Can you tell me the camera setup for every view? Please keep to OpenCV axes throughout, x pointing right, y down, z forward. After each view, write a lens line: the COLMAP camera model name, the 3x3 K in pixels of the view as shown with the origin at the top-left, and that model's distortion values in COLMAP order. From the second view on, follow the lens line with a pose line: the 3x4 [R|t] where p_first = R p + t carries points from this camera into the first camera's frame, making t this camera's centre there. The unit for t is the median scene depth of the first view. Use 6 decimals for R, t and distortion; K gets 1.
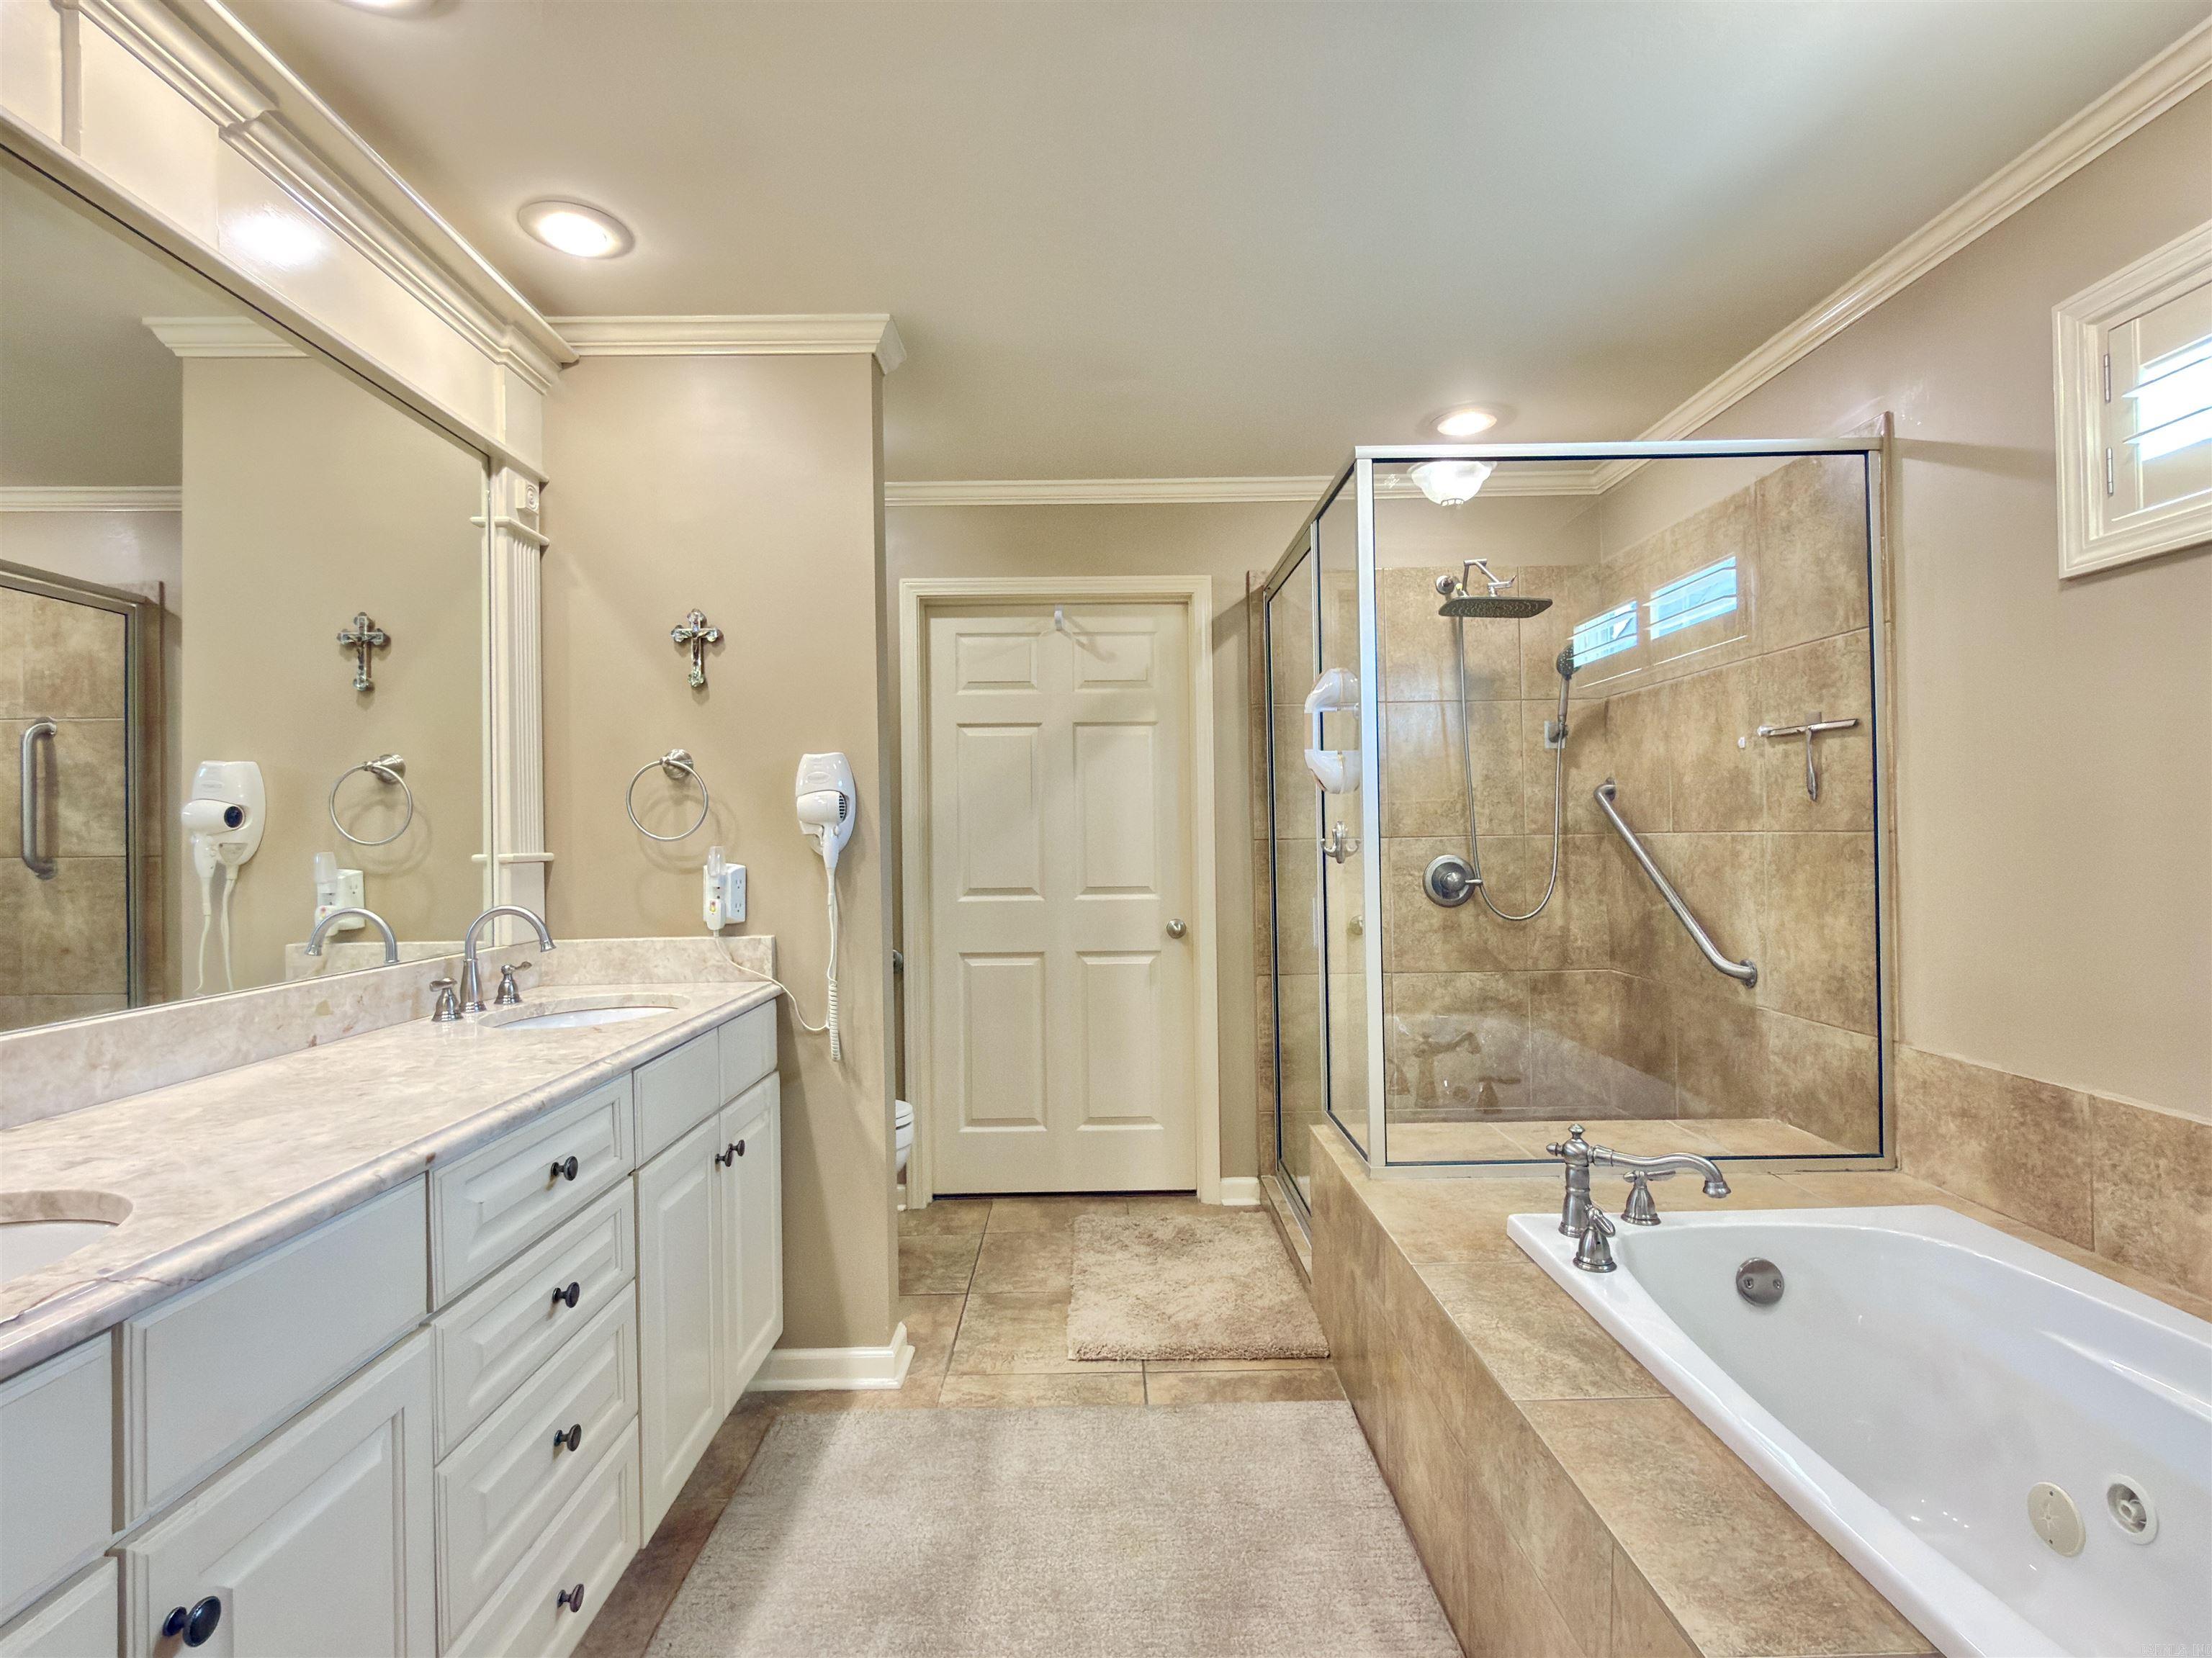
lens RADIAL K [[1098.2, 0, 1108.5], [0, 1098.2, 828.9], [0, 0, 1]] dist [-0.002502, 0.001156]
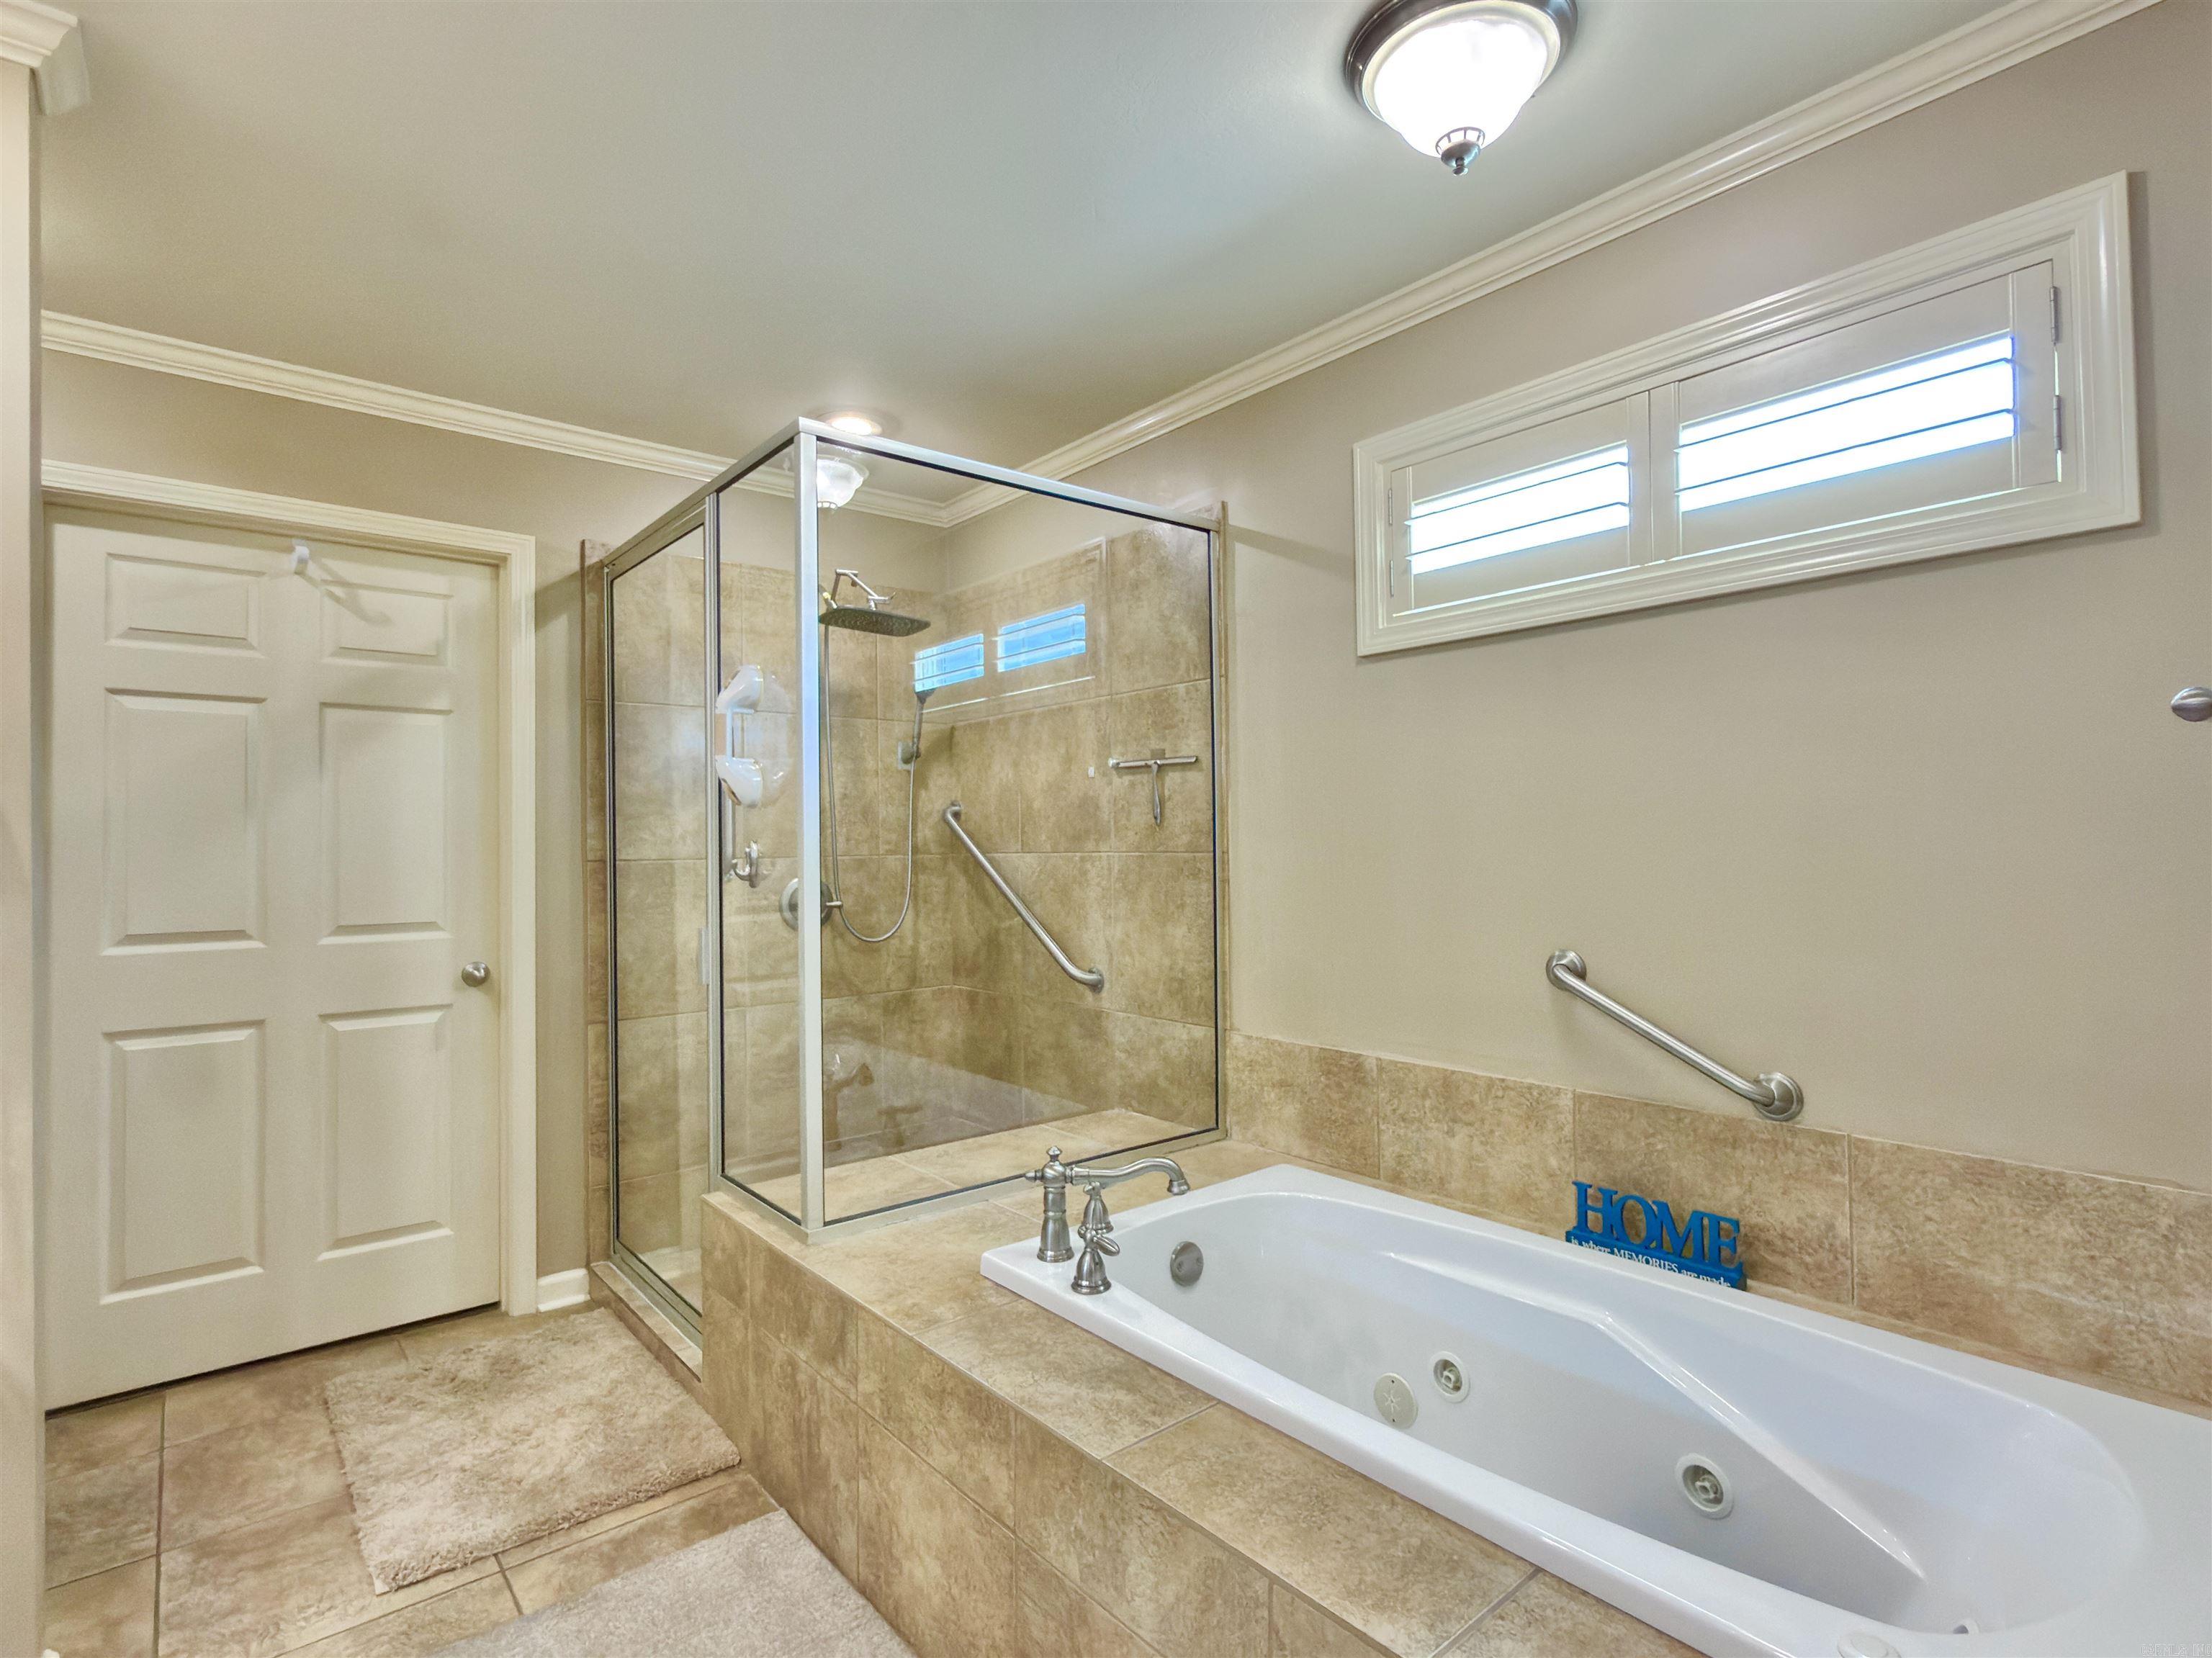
lens RADIAL K [[1098.2, 0, 1108.5], [0, 1098.2, 828.9], [0, 0, 1]] dist [-0.002502, 0.001156]
pose [[0.775000, 0.015623, 0.631768, -0.115716], [-0.003863, 0.999793, -0.019986, 0.000863], [-0.631949, 0.013049, 0.774900, 0.134607]]
